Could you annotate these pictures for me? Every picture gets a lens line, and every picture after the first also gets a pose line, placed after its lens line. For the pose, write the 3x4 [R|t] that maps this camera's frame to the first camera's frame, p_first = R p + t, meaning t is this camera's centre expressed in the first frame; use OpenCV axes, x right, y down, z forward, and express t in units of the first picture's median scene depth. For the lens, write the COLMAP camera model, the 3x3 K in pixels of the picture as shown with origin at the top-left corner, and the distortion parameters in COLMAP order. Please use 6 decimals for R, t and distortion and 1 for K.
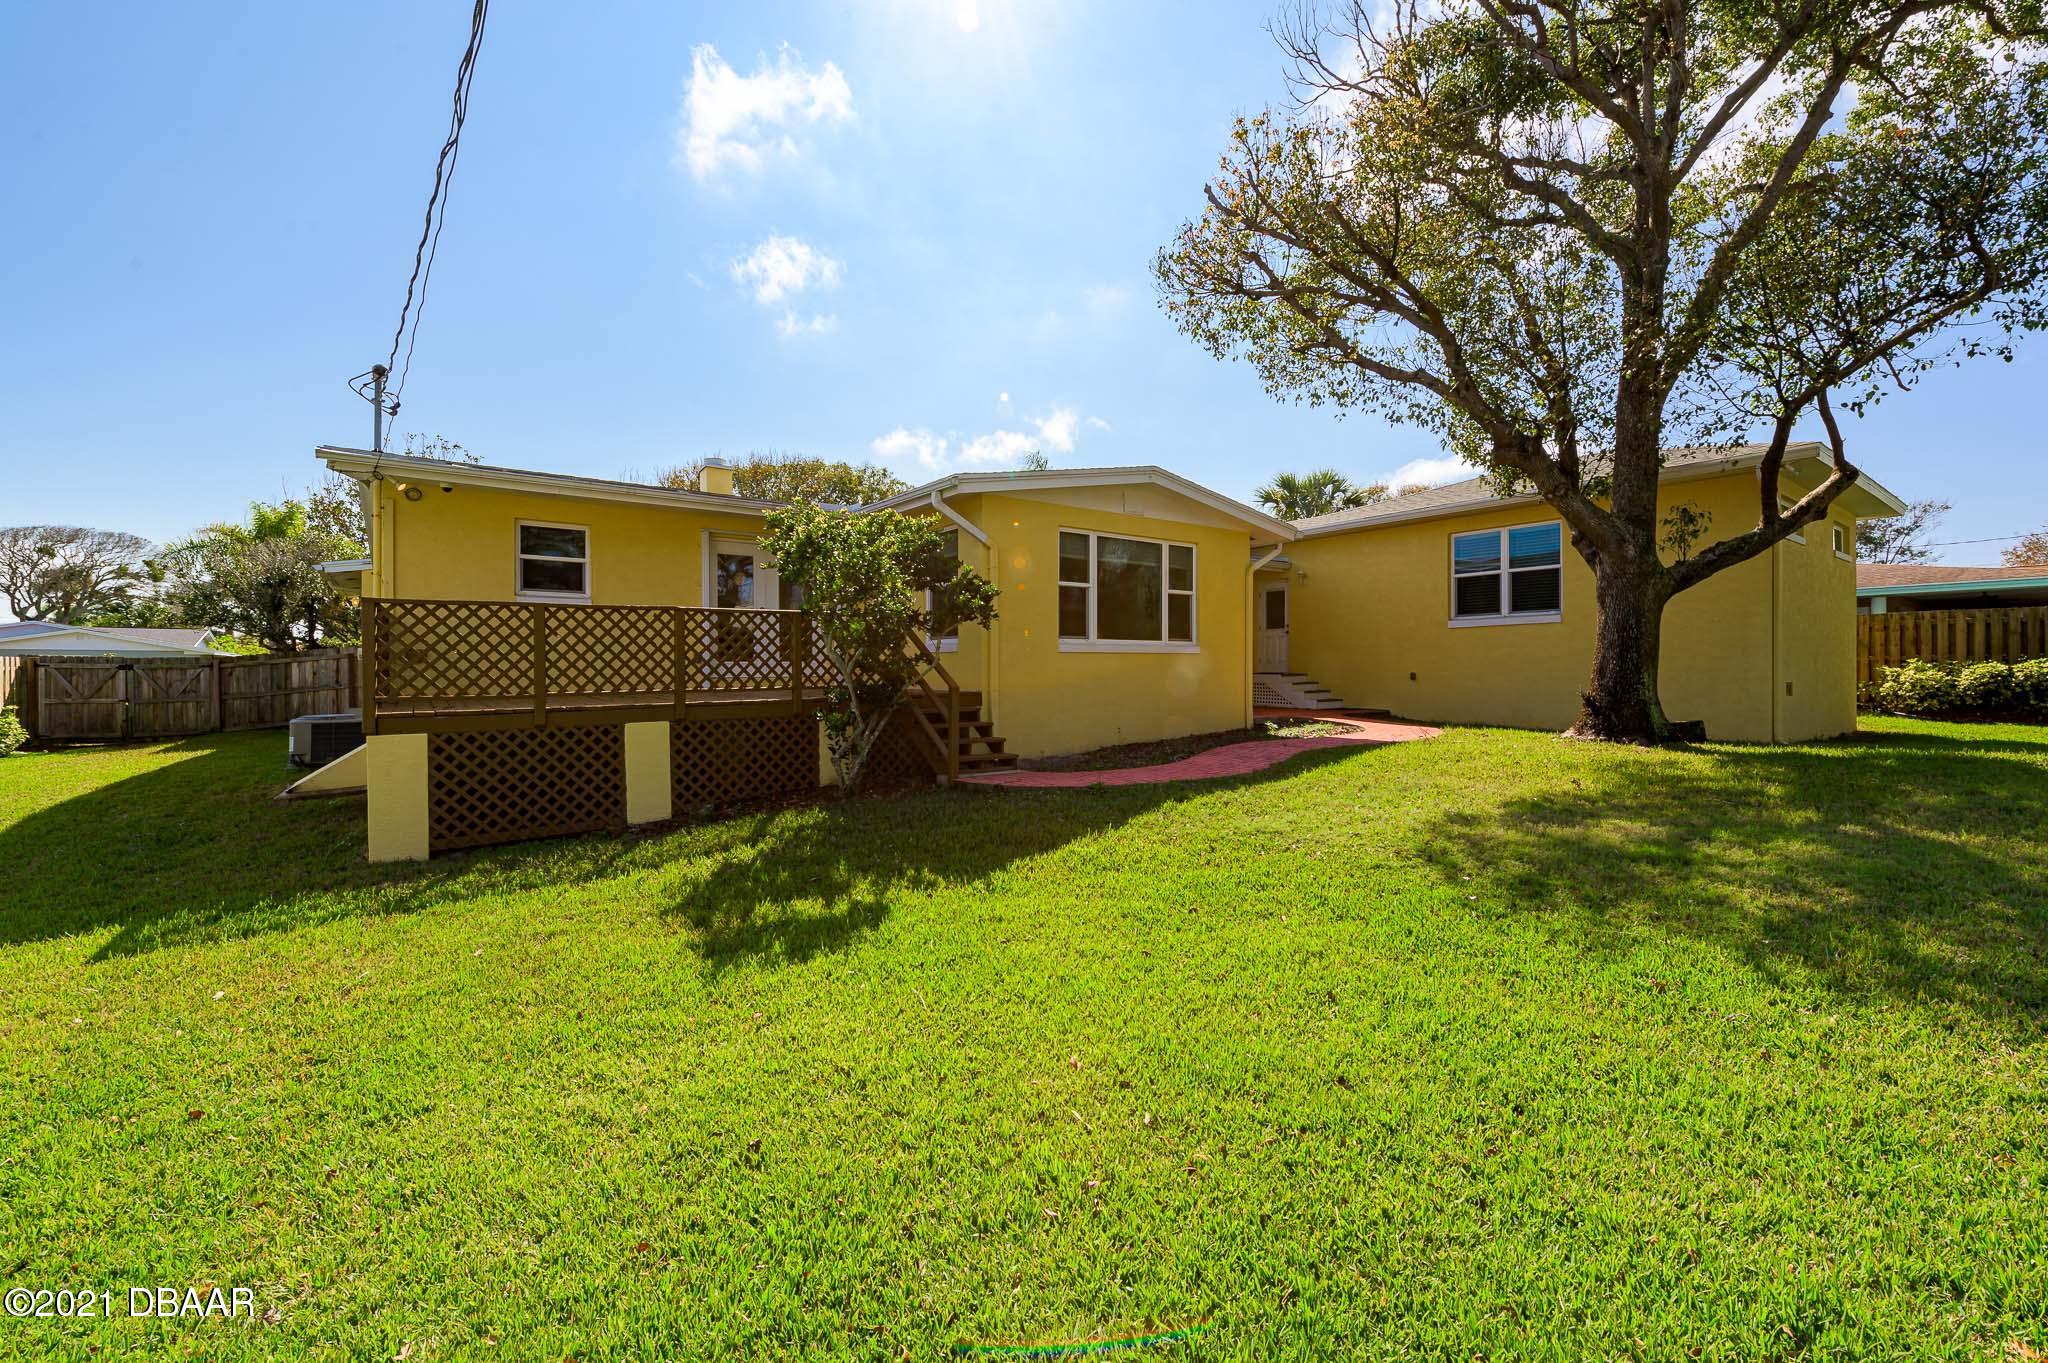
lens RADIAL K [[830.6, 0, 1015.6], [0, 830.6, 673.9], [0, 0, 1]] dist [0.004241, 0.000023]
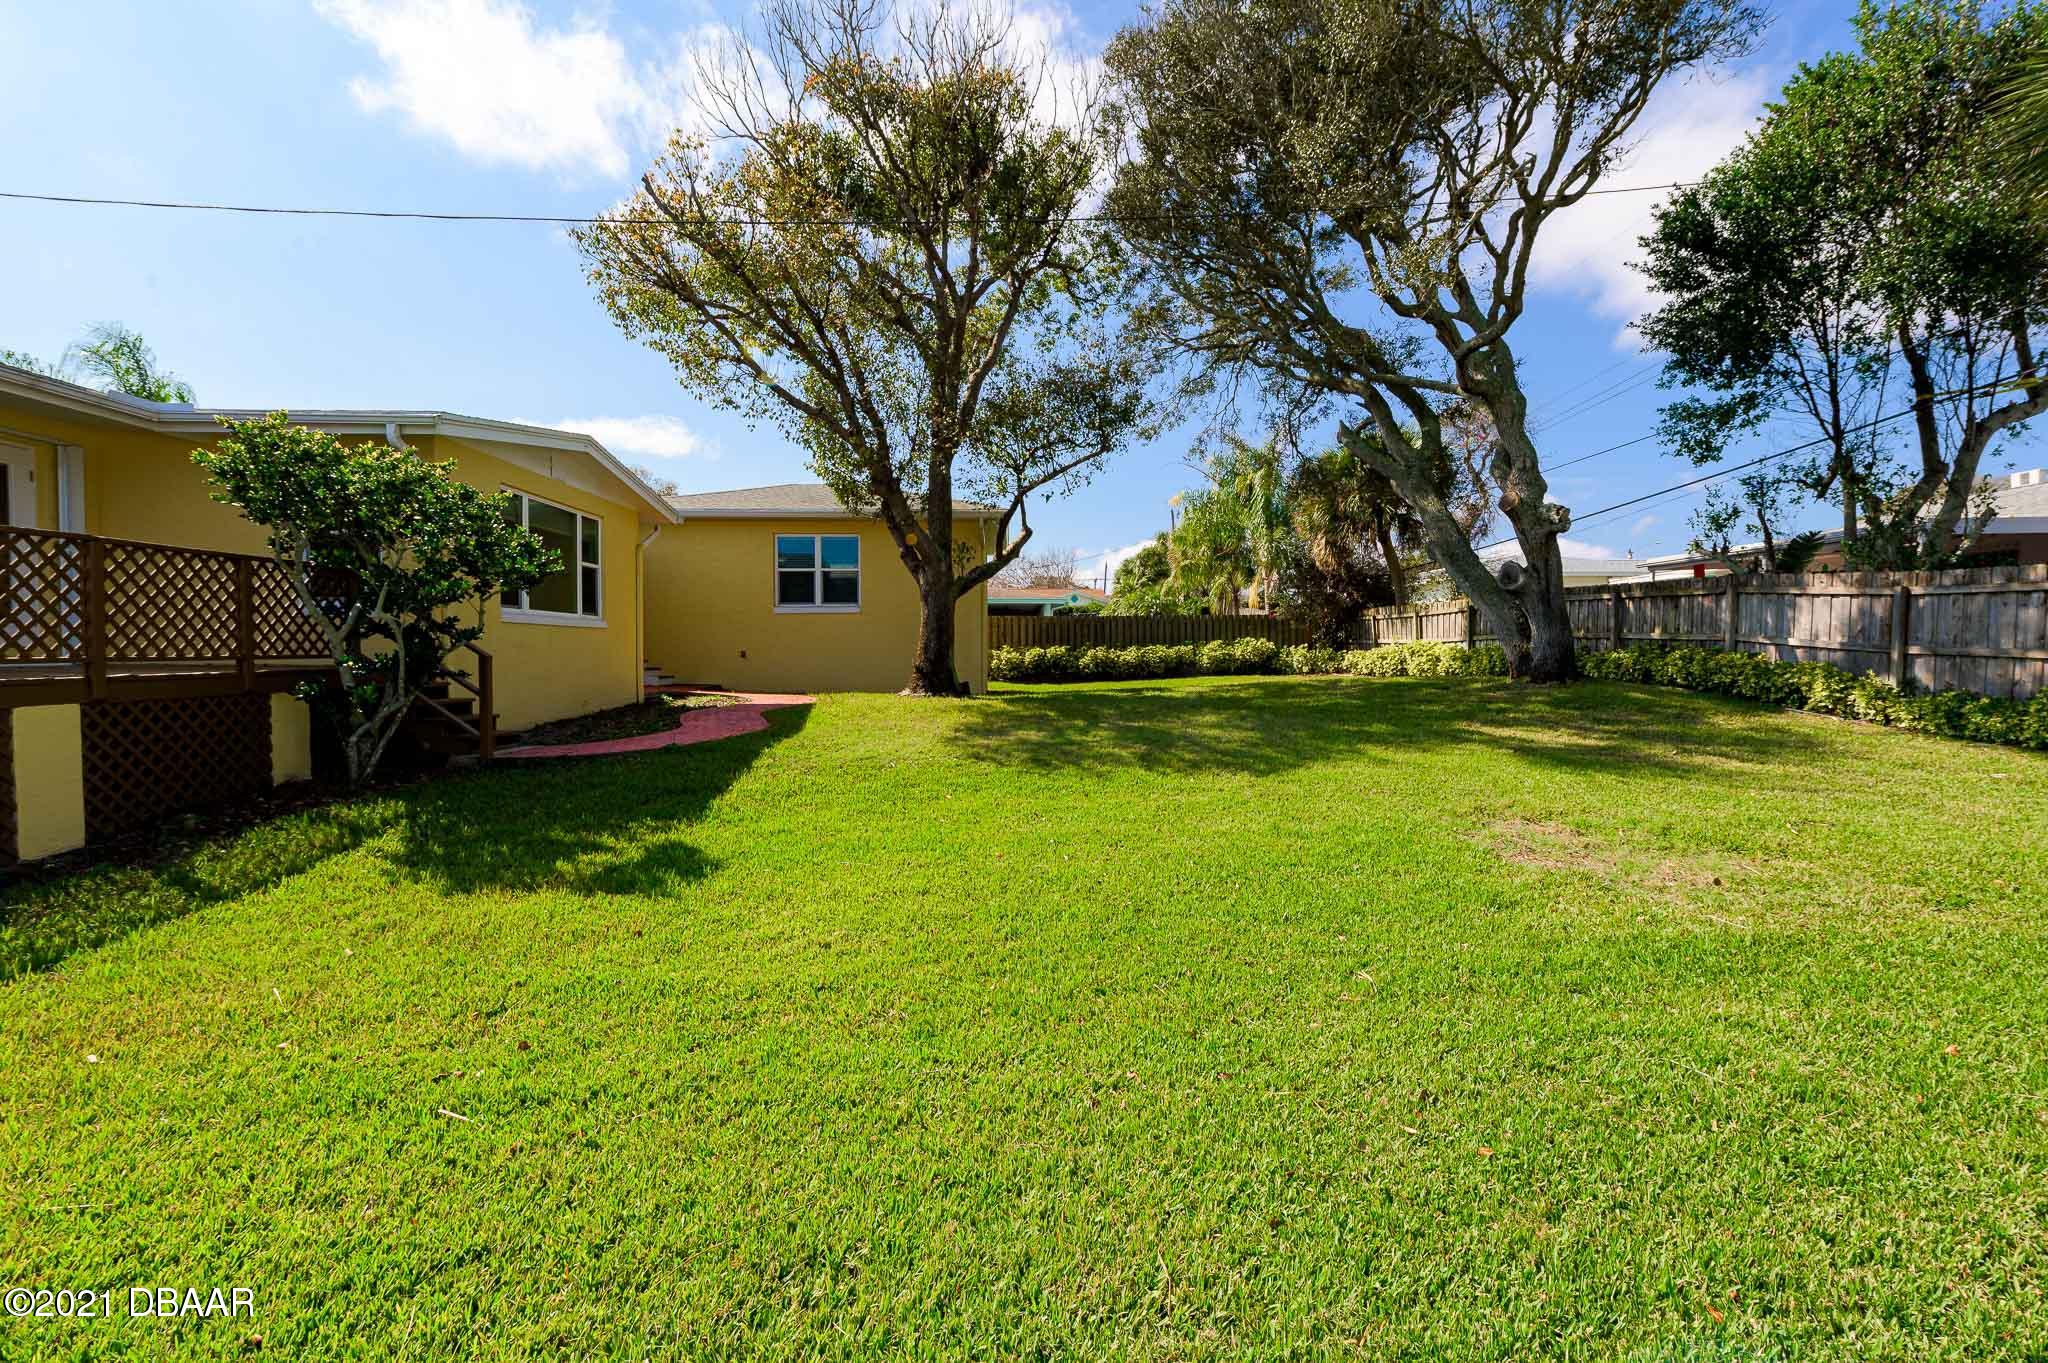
lens RADIAL K [[905.3, 0, 1029.1], [0, 905.3, 682.4], [0, 0, 1]] dist [0.000921, -0.000454]
pose [[0.576576, -0.019845, 0.816803, -0.416661], [0.002152, 0.999738, 0.022770, 0.018007], [-0.817041, -0.011371, 0.576467, -0.045762]]
